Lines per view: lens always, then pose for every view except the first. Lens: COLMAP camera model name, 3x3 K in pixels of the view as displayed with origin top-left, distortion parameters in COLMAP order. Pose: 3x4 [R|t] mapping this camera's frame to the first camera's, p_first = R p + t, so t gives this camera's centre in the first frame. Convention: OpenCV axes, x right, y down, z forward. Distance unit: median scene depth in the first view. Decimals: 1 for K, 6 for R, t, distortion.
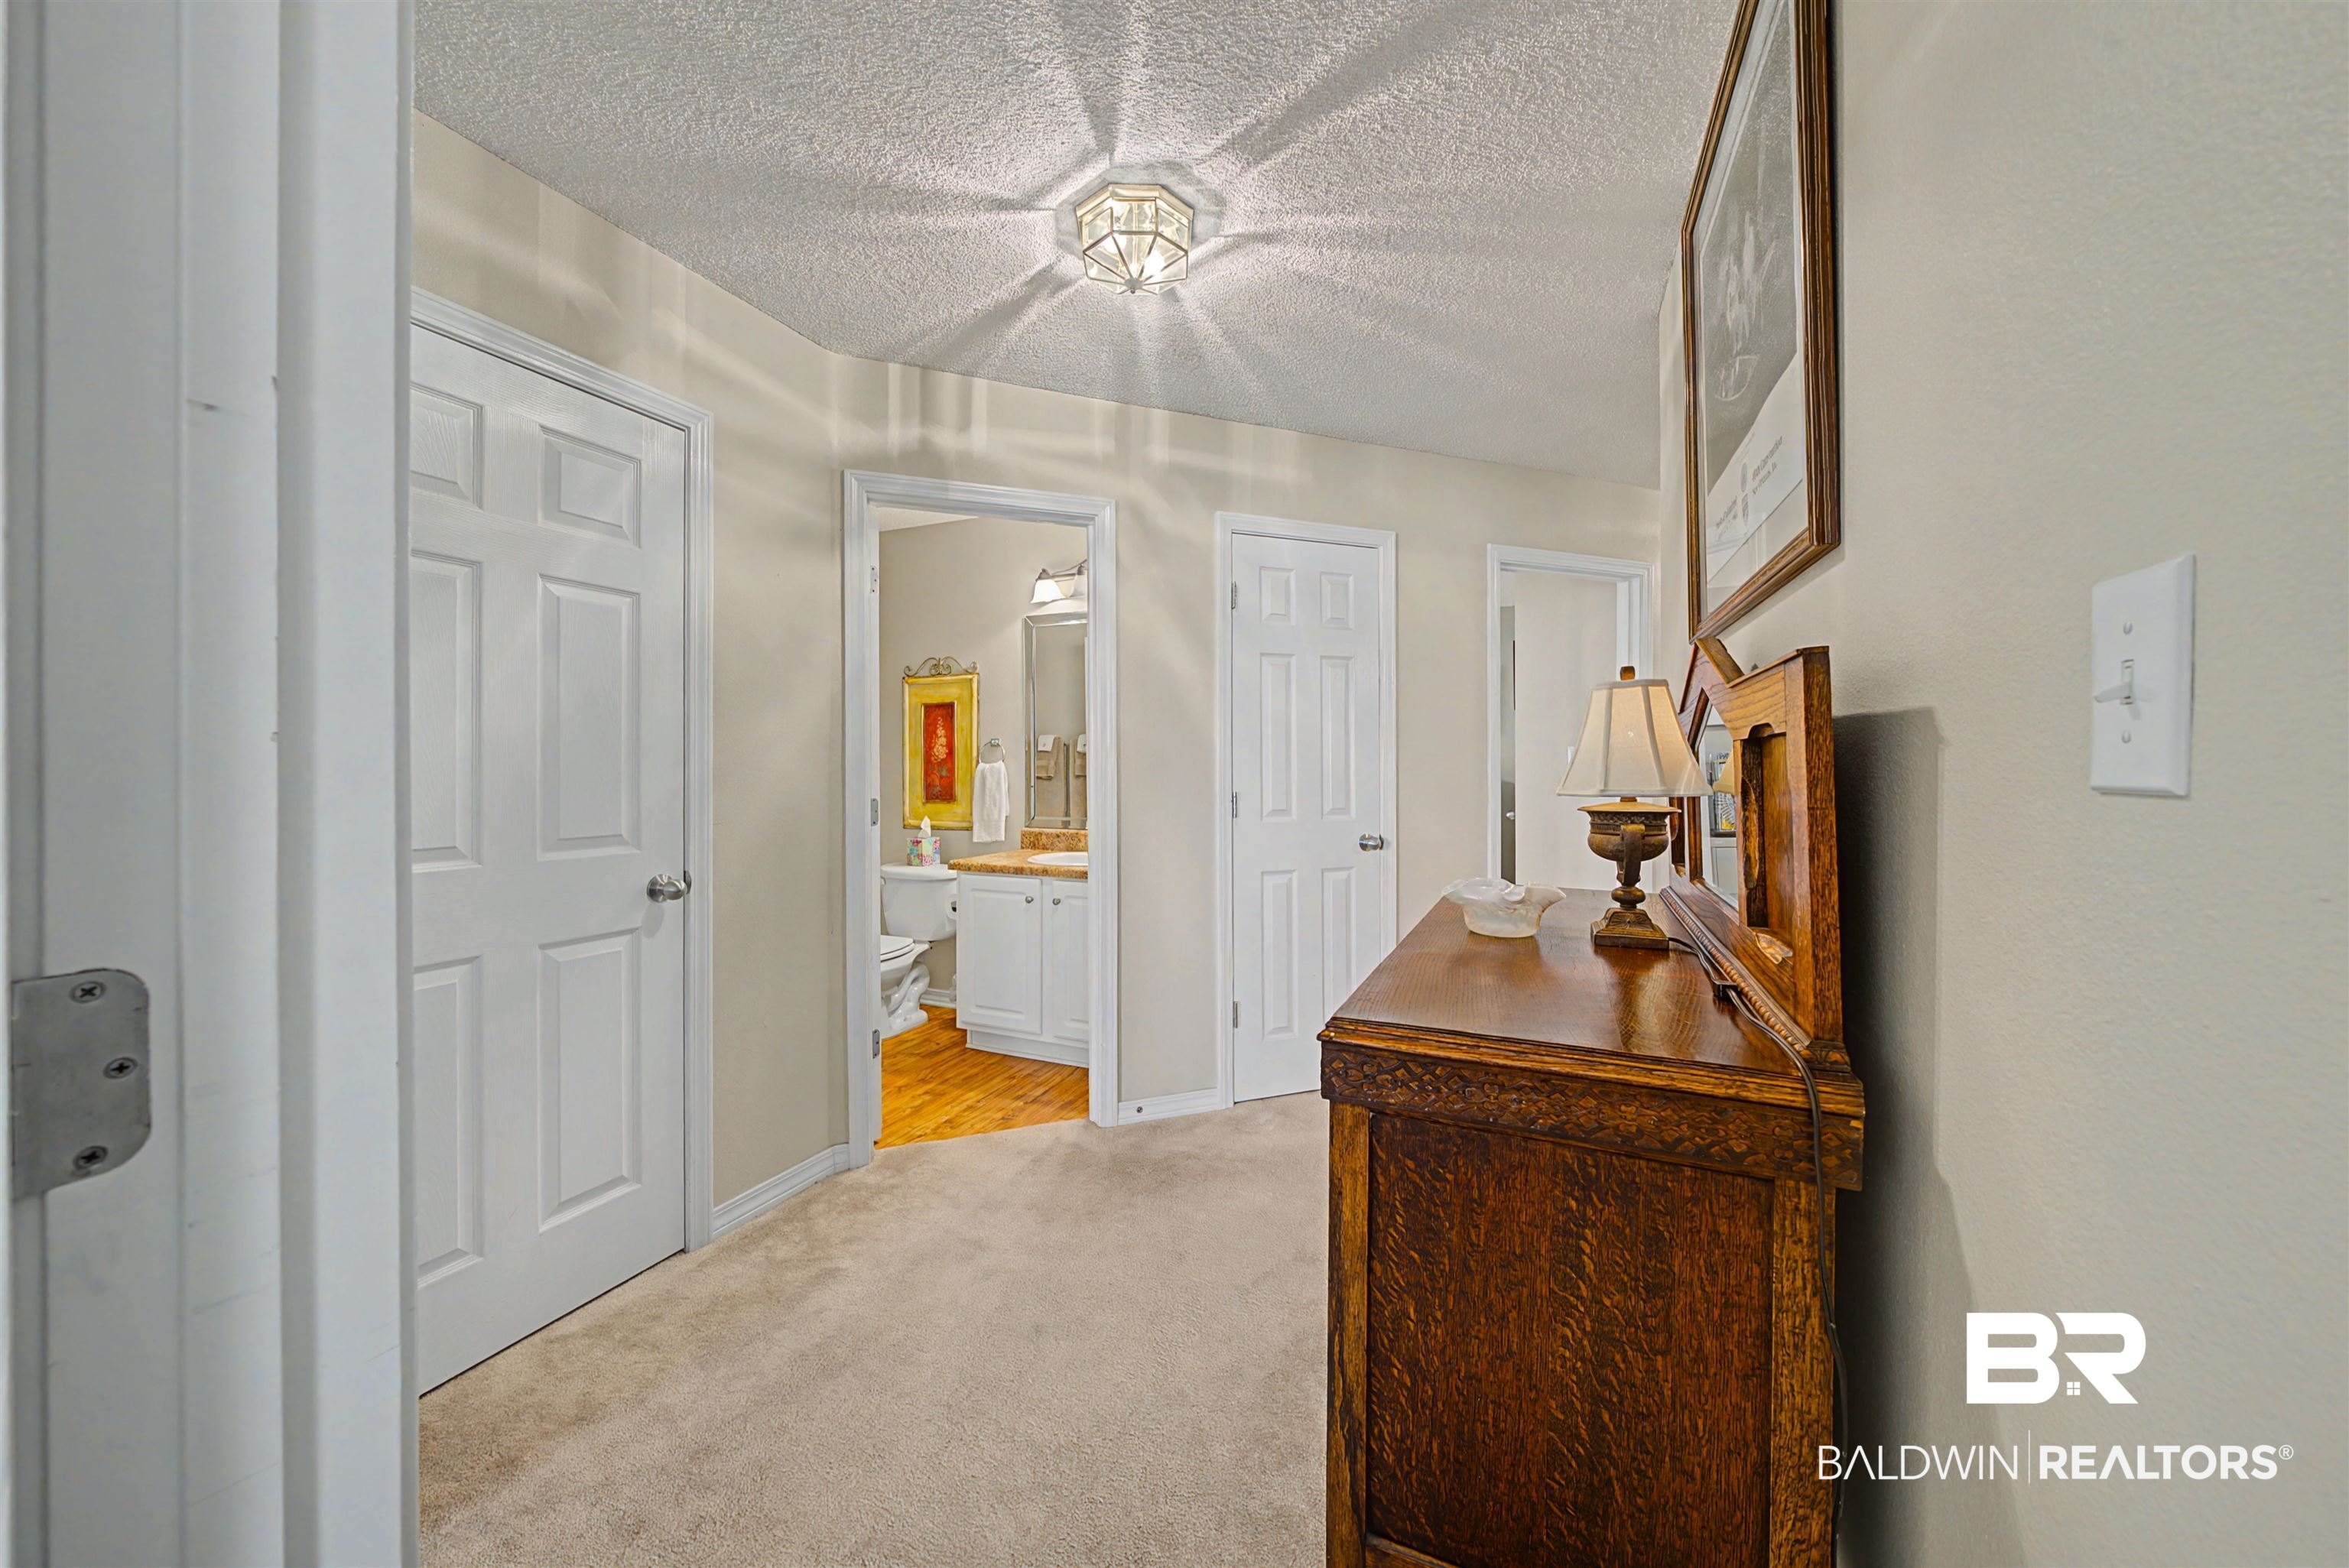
lens RADIAL K [[814.2, 0, 1184.6], [0, 814.2, 771.0], [0, 0, 1]] dist [-0.001789, -0.000094]
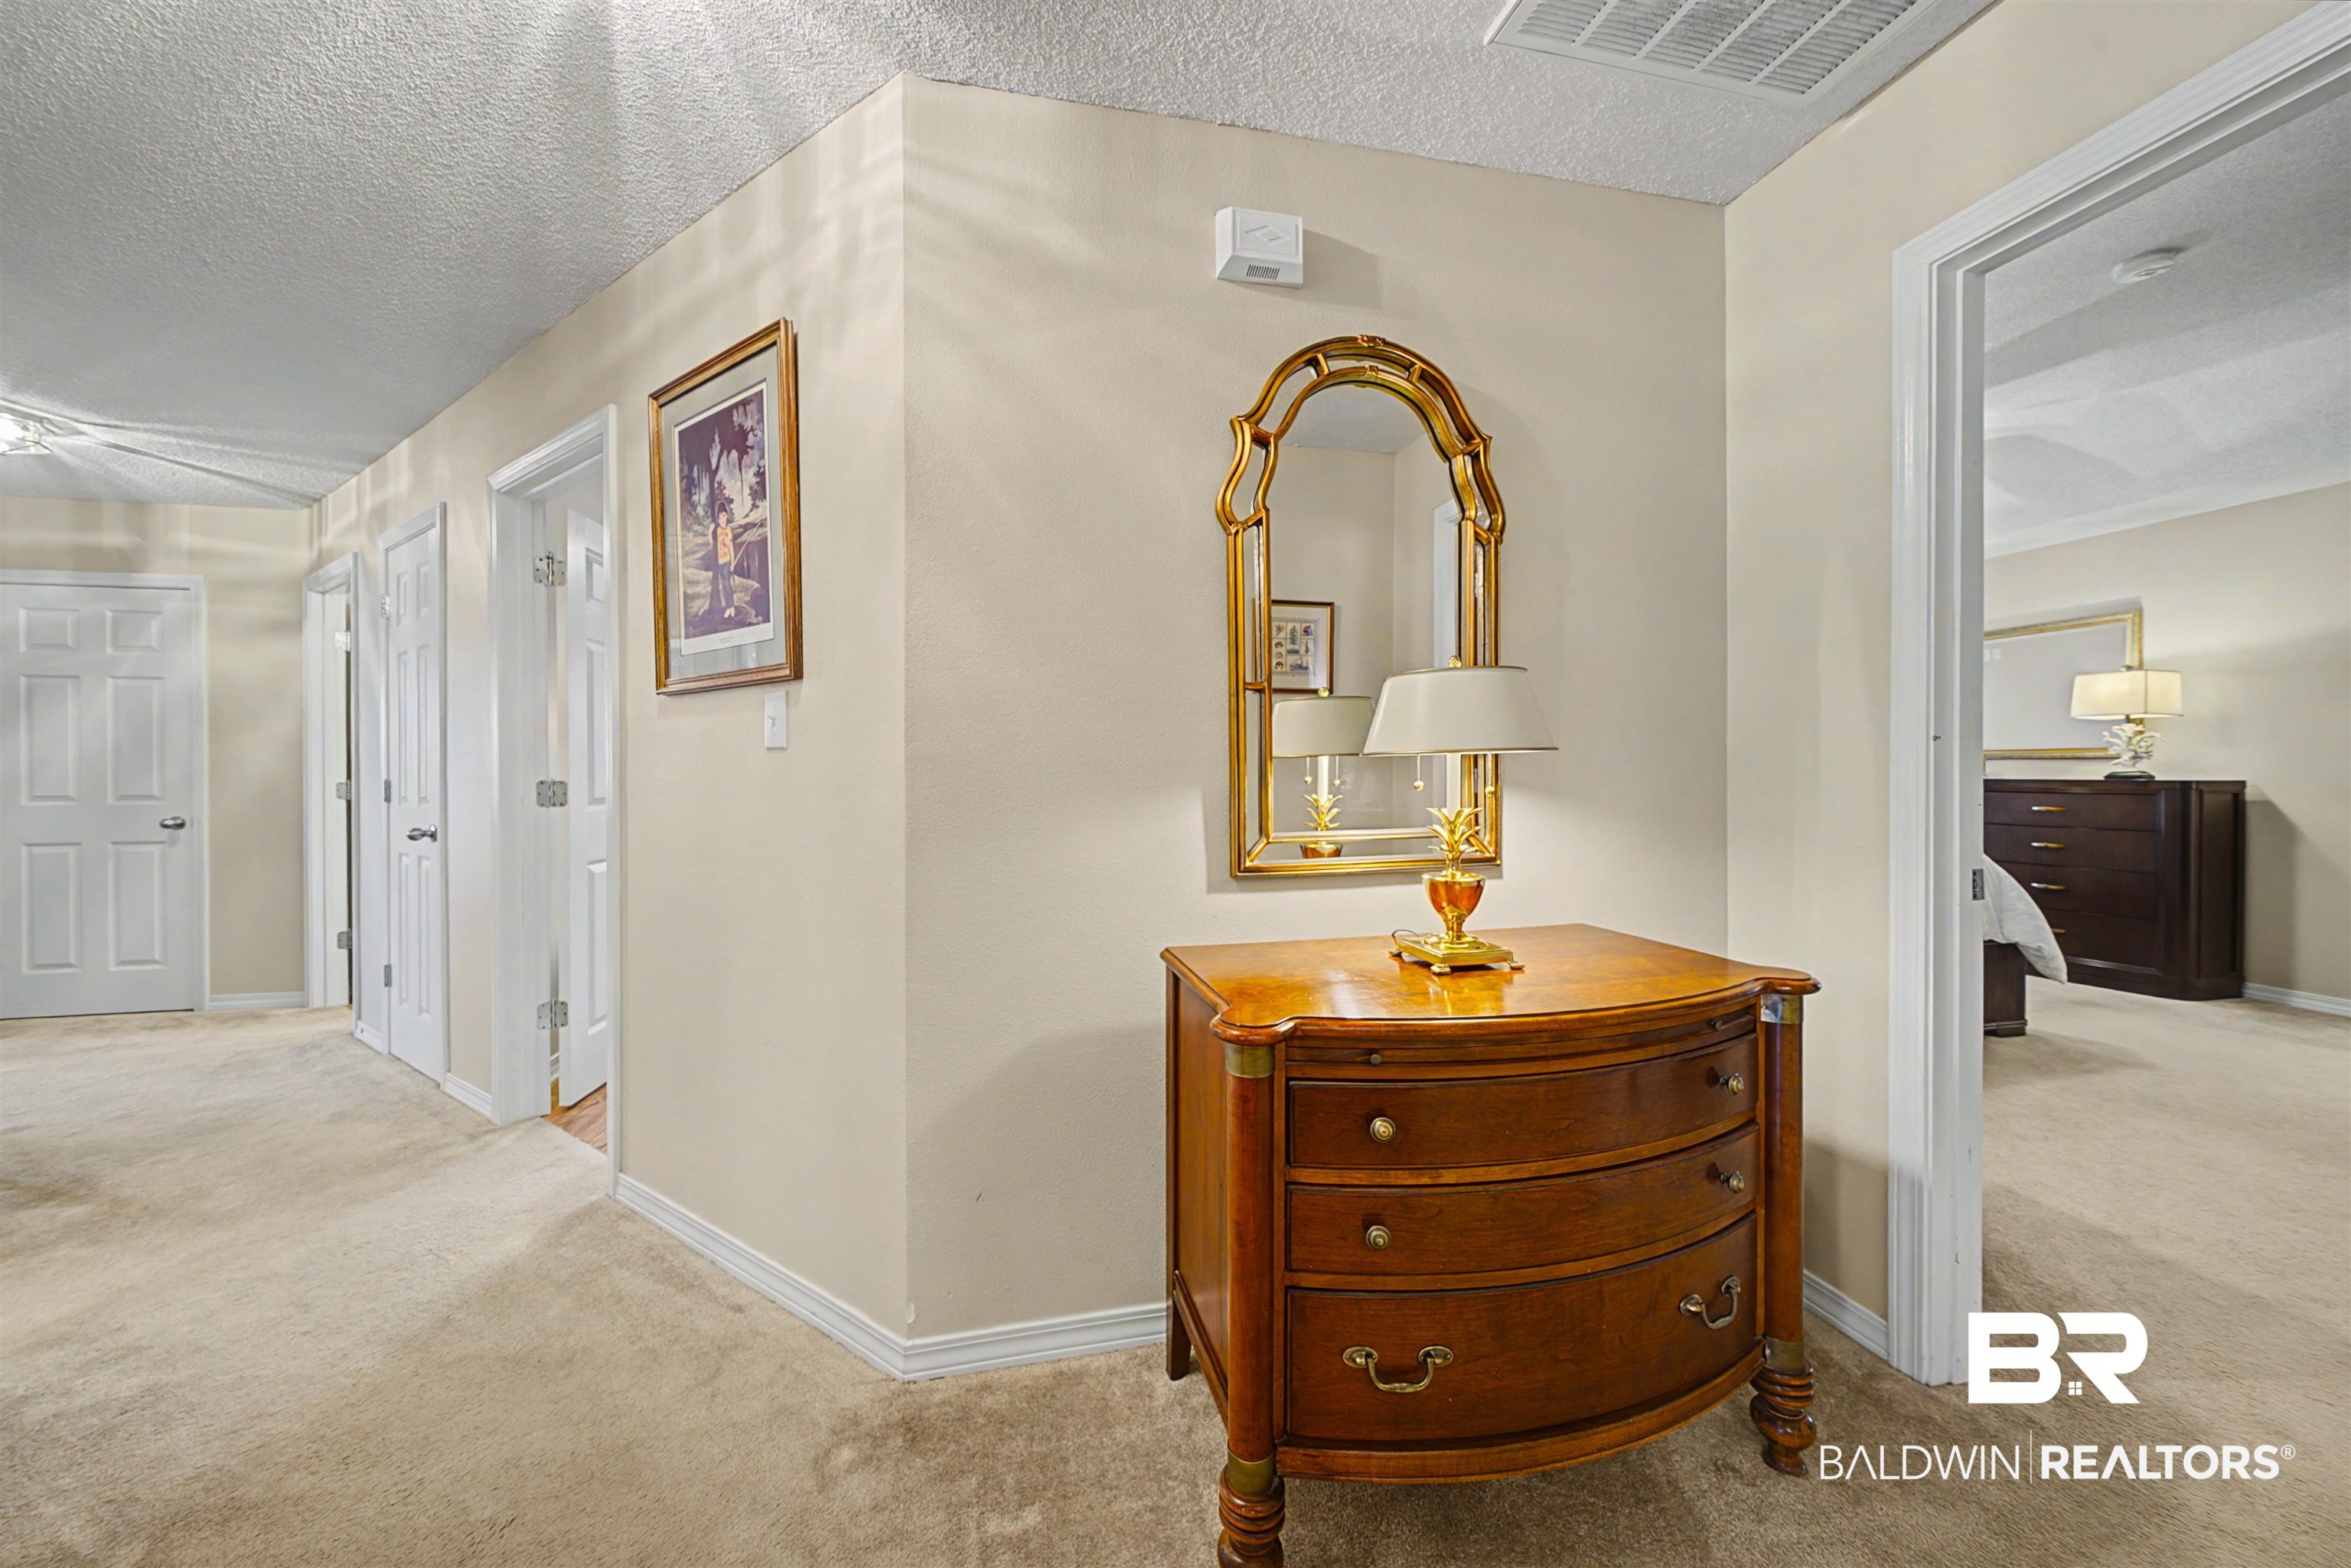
lens RADIAL K [[814.9, 0, 1186.1], [0, 814.9, 773.7], [0, 0, 1]] dist [-0.001789, -0.000094]
pose [[0.591858, 0.000521, -0.806042, 2.429635], [0.006581, 0.999963, 0.005478, 0.027300], [0.806016, -0.008547, 0.591833, 1.818166]]
